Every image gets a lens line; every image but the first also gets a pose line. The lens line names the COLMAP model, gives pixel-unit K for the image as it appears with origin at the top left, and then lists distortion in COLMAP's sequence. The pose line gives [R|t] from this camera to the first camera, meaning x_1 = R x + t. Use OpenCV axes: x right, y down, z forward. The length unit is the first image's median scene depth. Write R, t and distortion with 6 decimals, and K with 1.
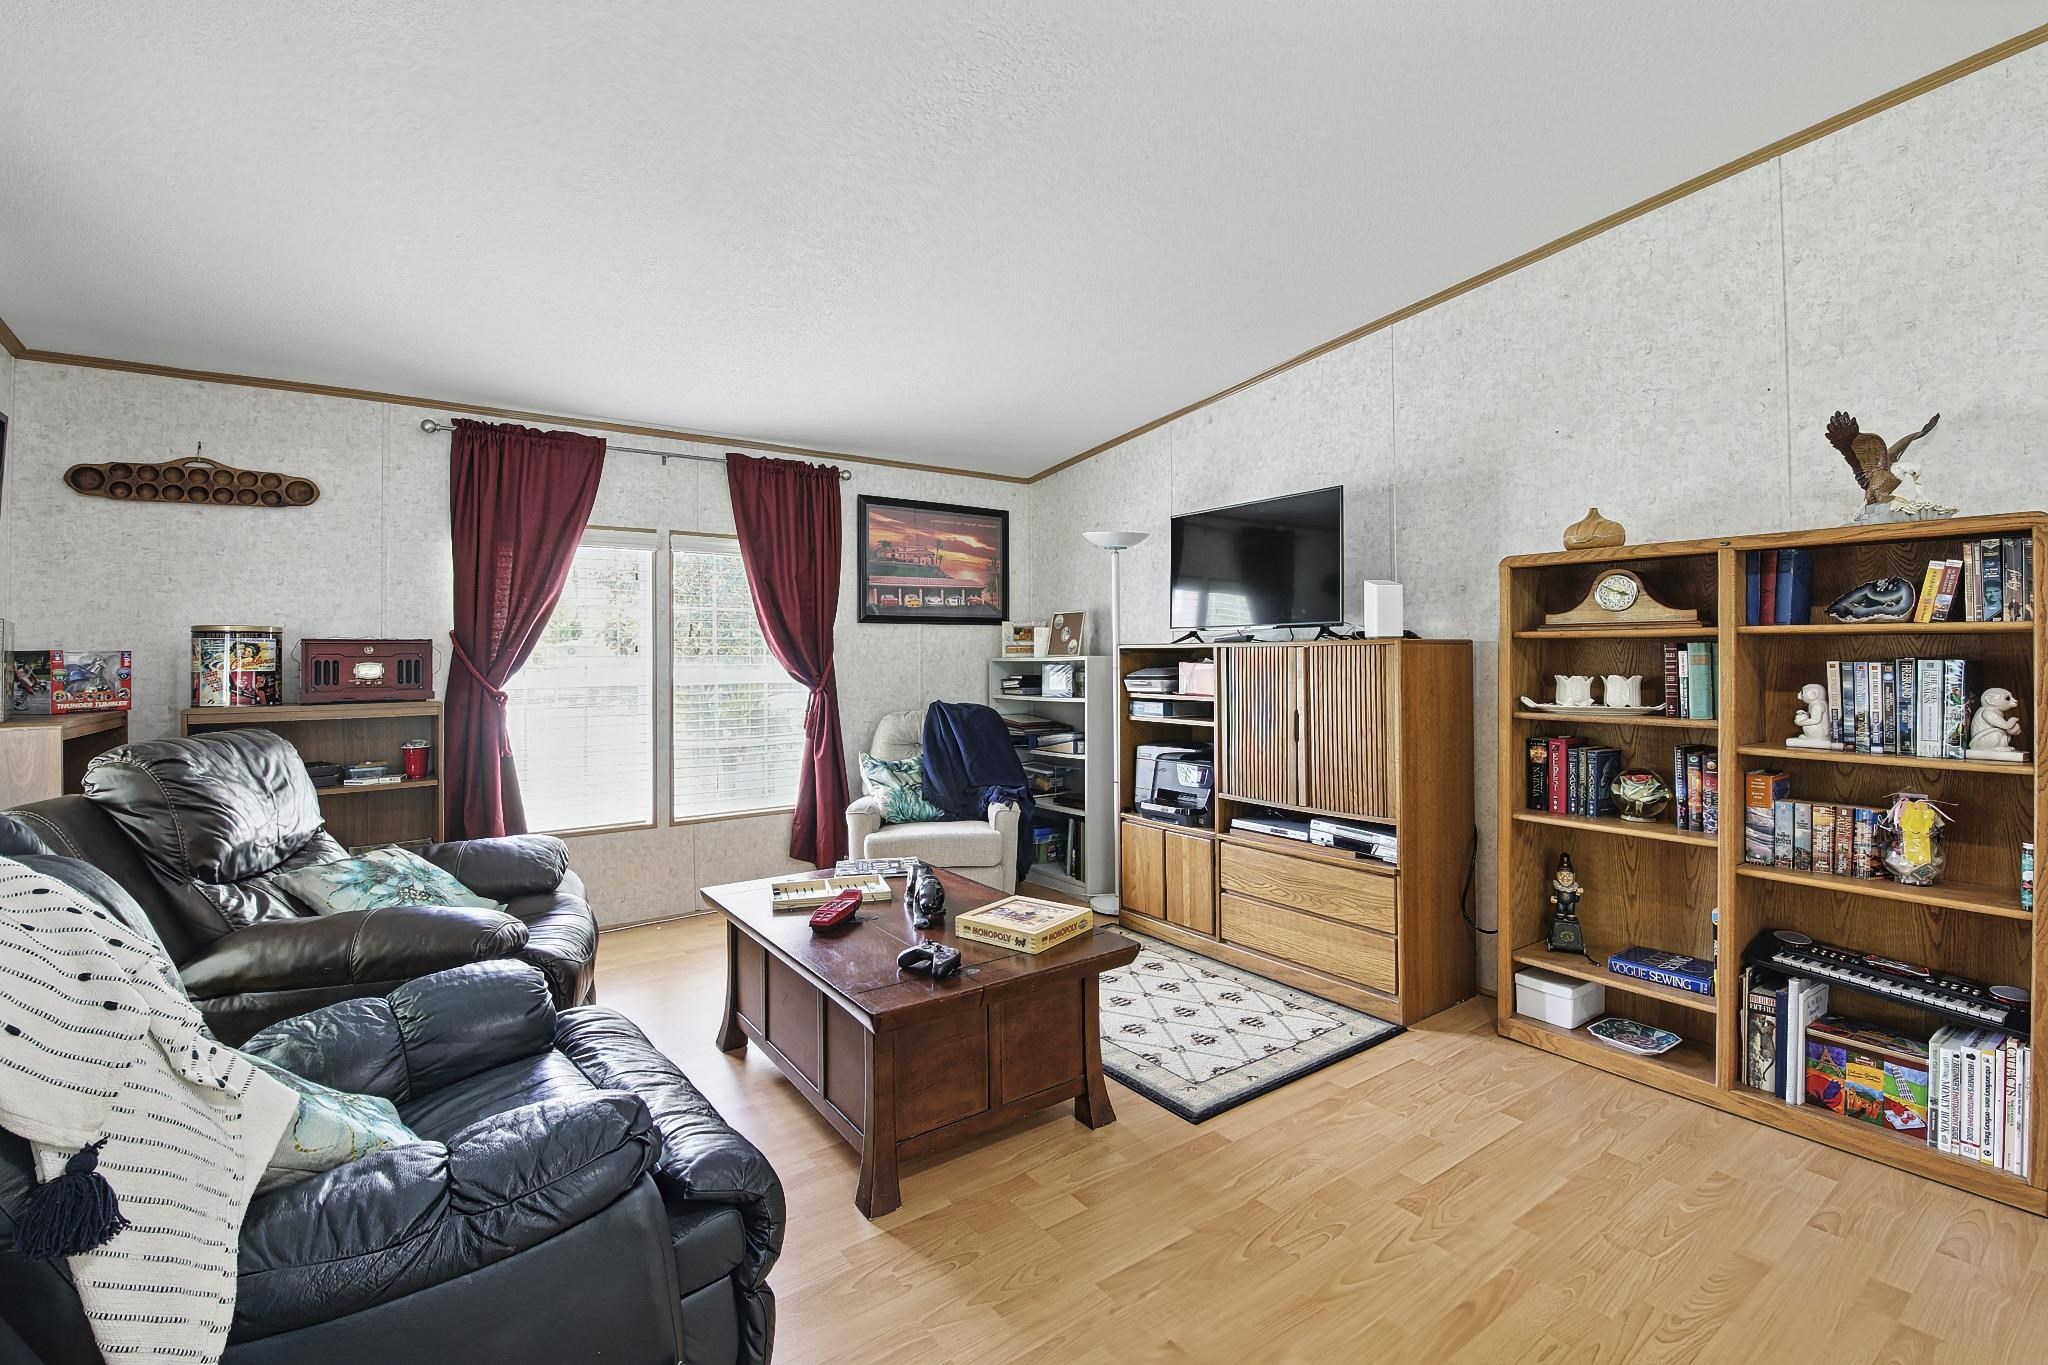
lens RADIAL K [[888.1, 0, 1025.6], [0, 888.1, 652.2], [0, 0, 1]] dist [-0.001545, -0.010412]
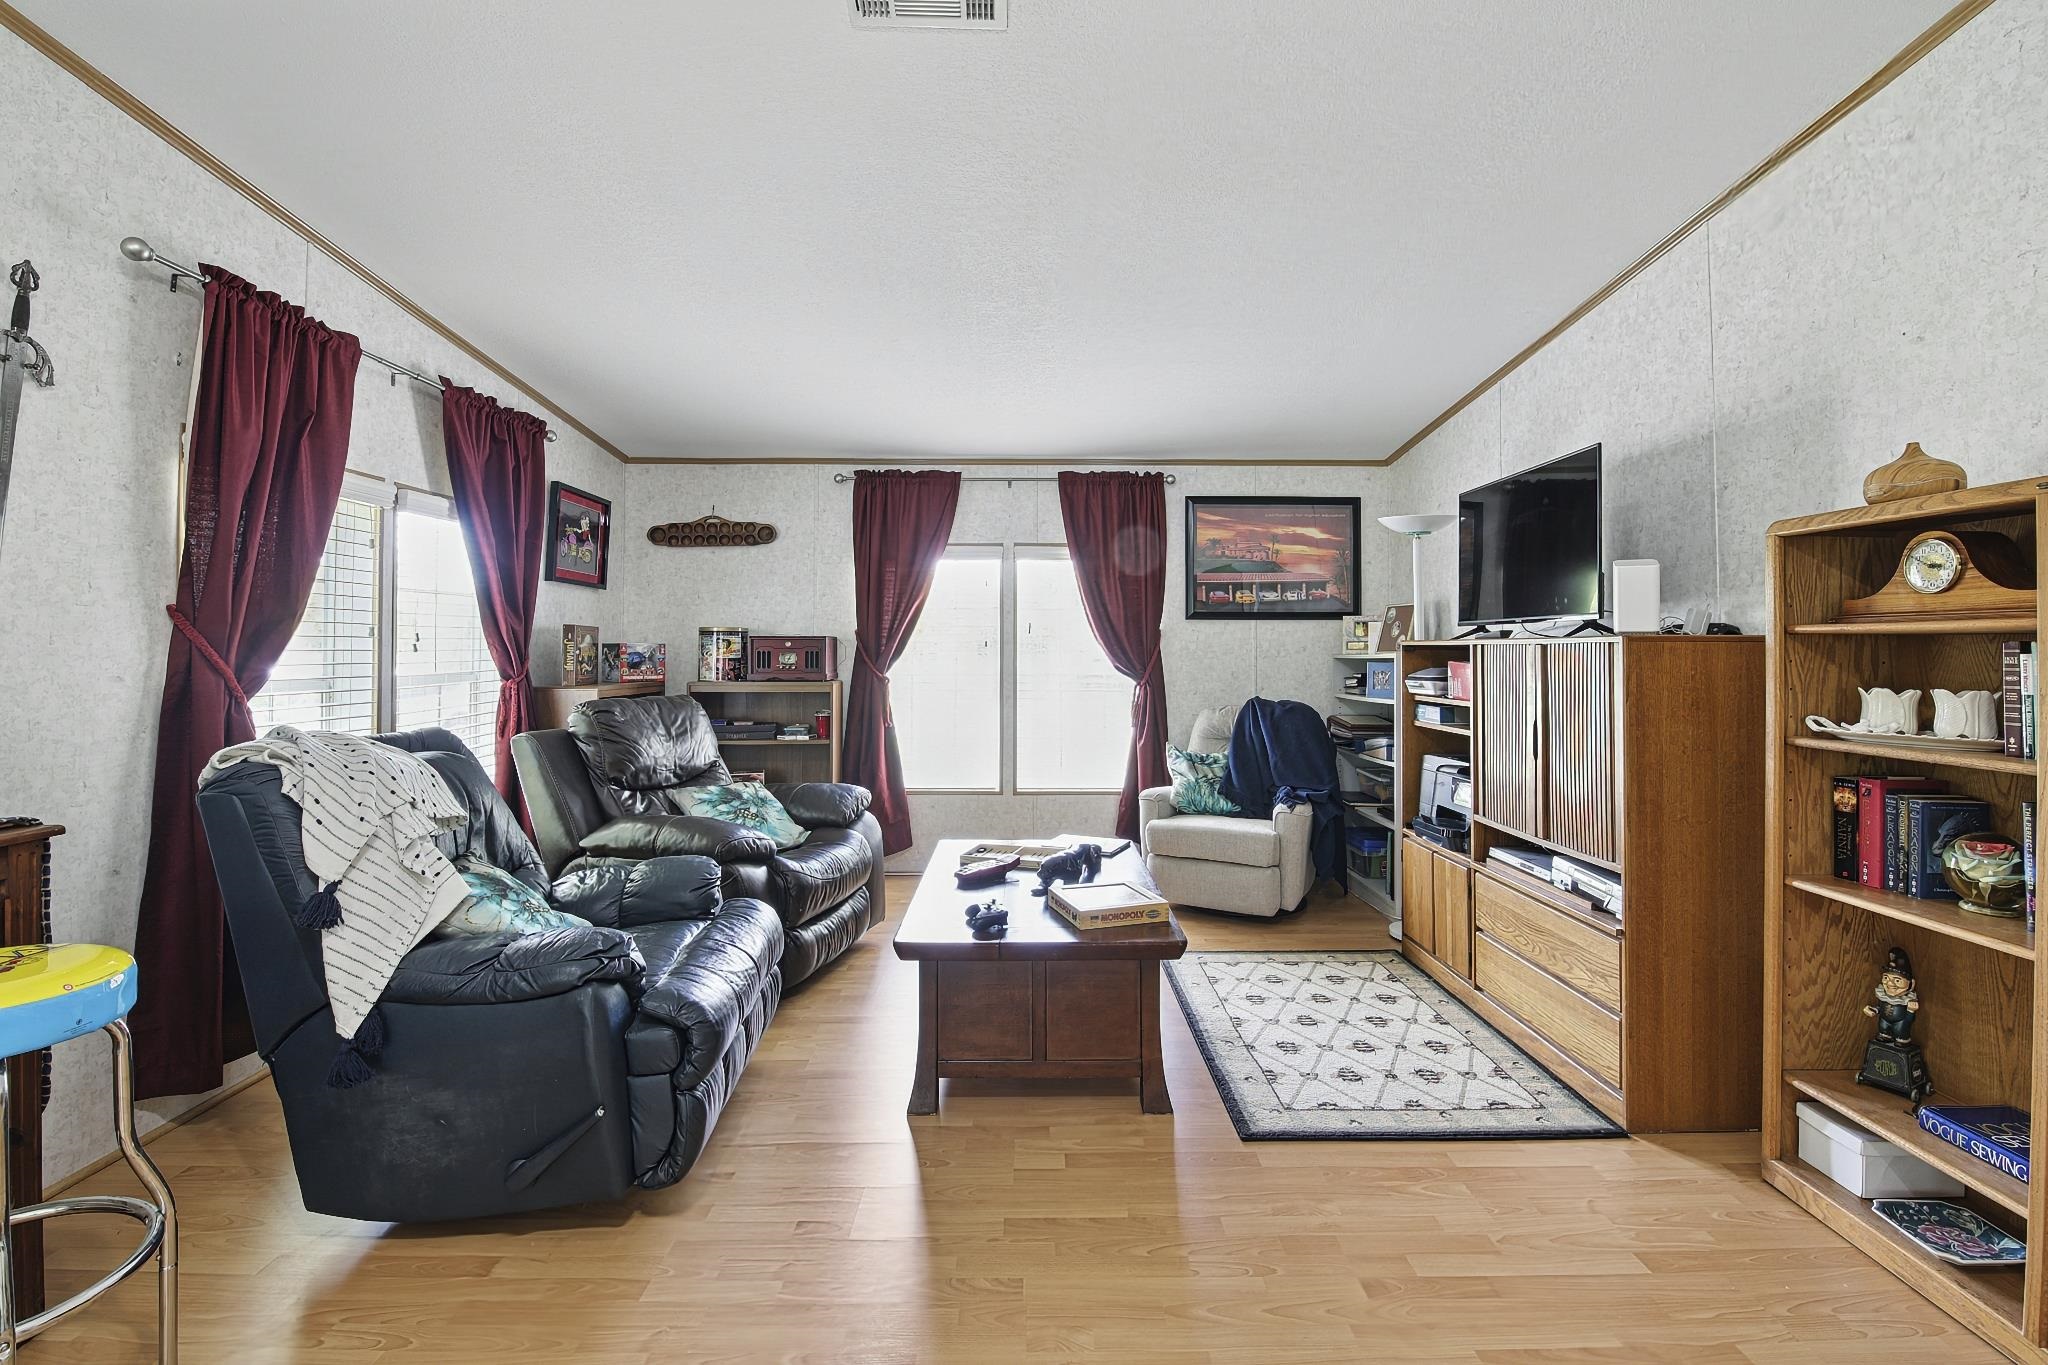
lens RADIAL K [[905.8, 0, 1042.5], [0, 905.8, 639.2], [0, 0, 1]] dist [-0.000576, -0.011291]
pose [[0.821966, 0.001147, -0.569536, 0.399455], [-0.005706, 0.999964, -0.006221, -0.003160], [0.569508, 0.008363, 0.821943, 0.045683]]
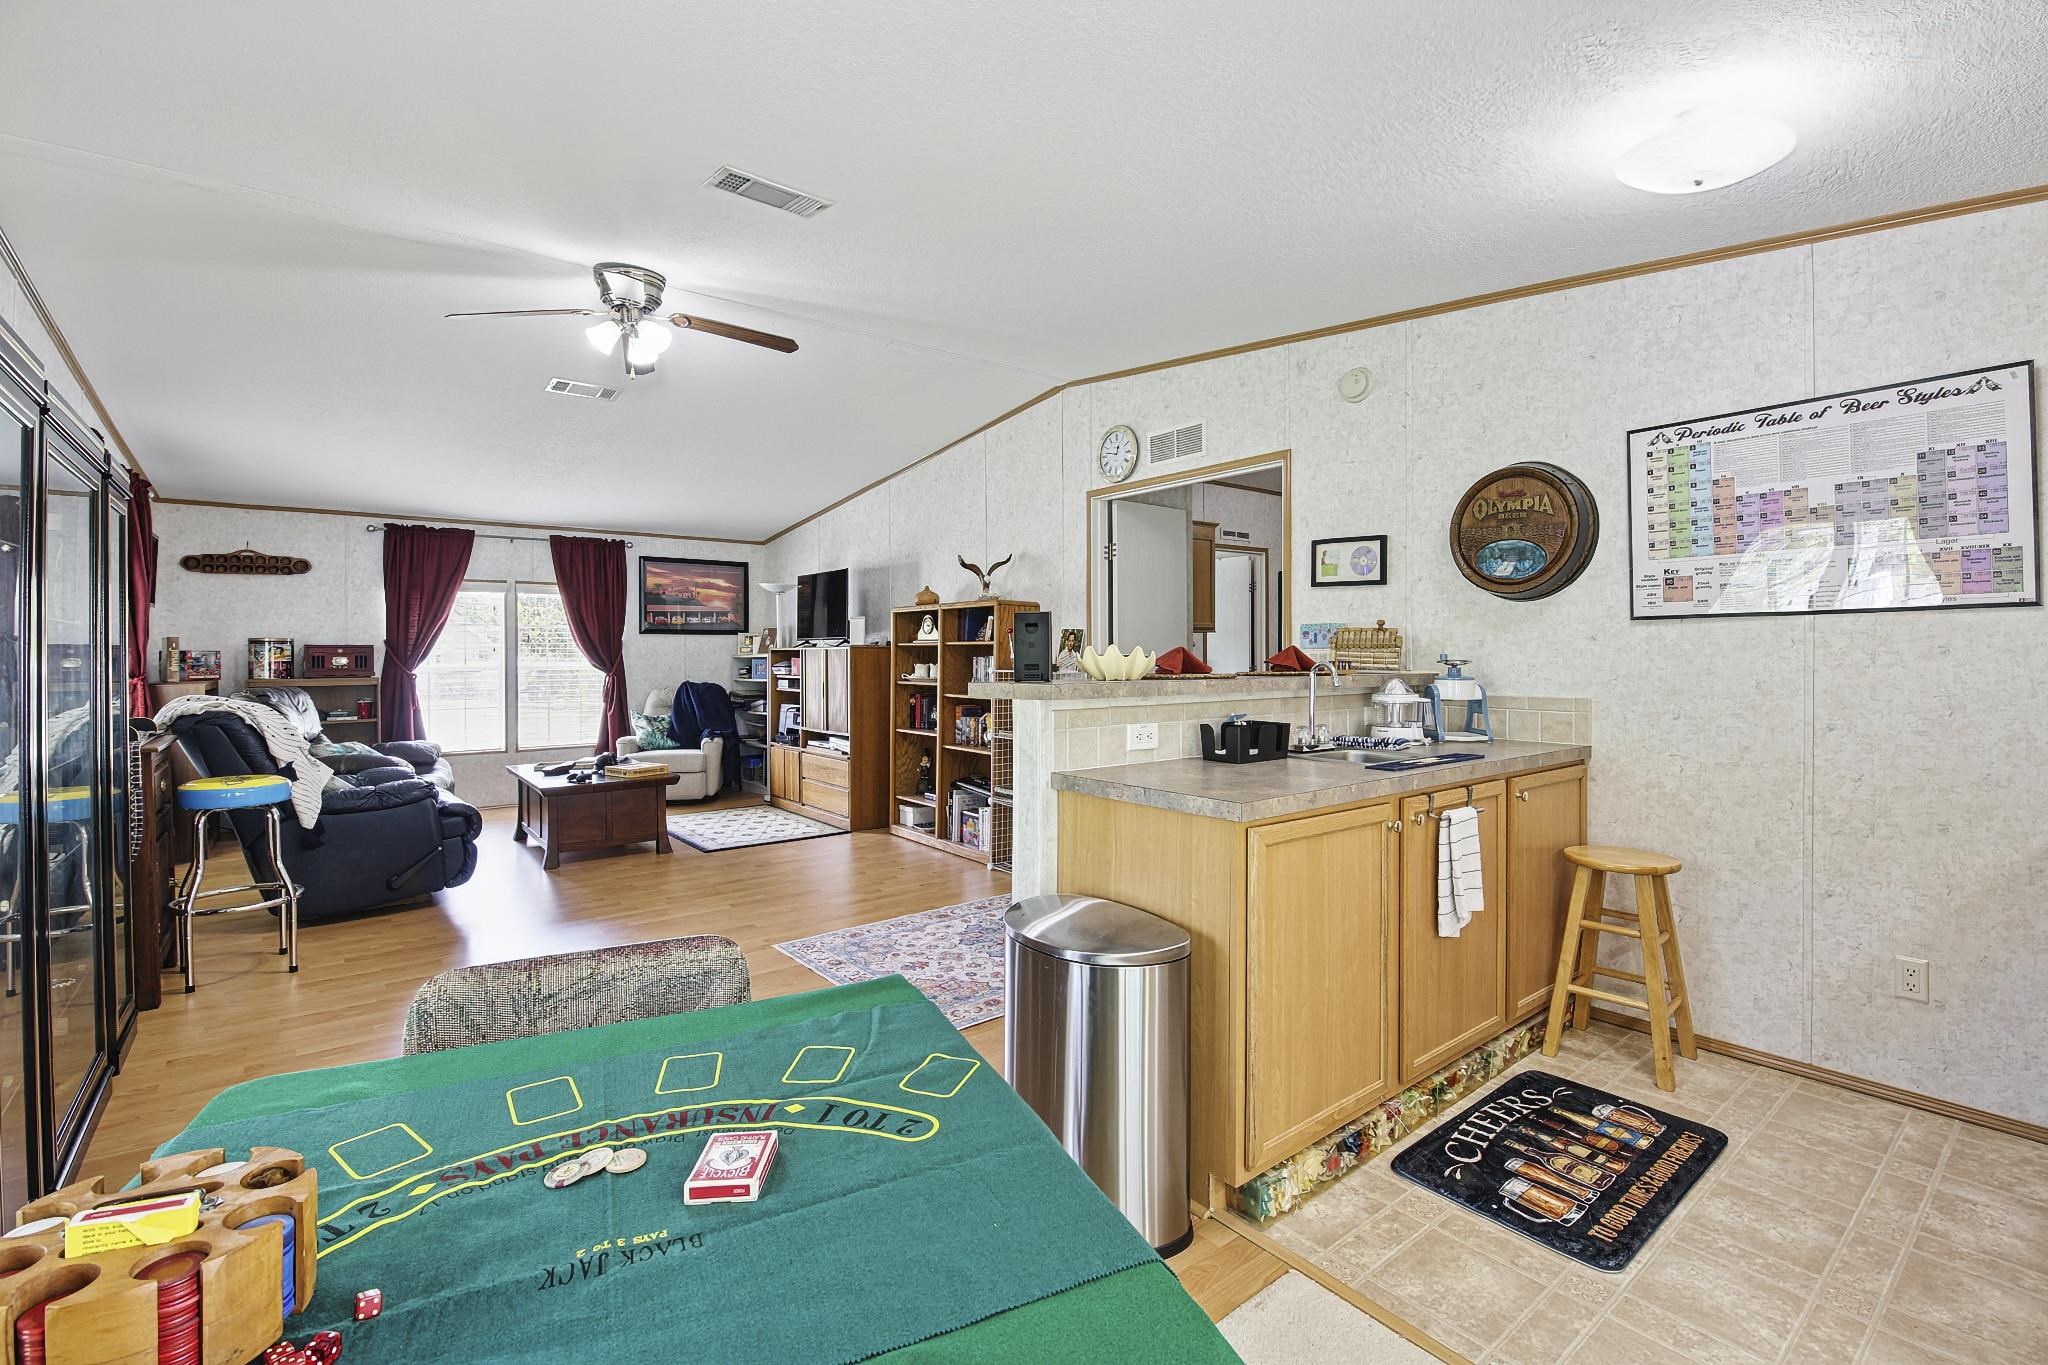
lens RADIAL K [[888.1, 0, 1025.6], [0, 888.1, 652.2], [0, 0, 1]] dist [-0.001545, -0.010412]
pose [[0.999099, 0.001705, 0.042404, 0.656970], [-0.001782, 0.999997, 0.001775, -0.004738], [-0.042401, -0.001849, 0.999099, -0.969774]]
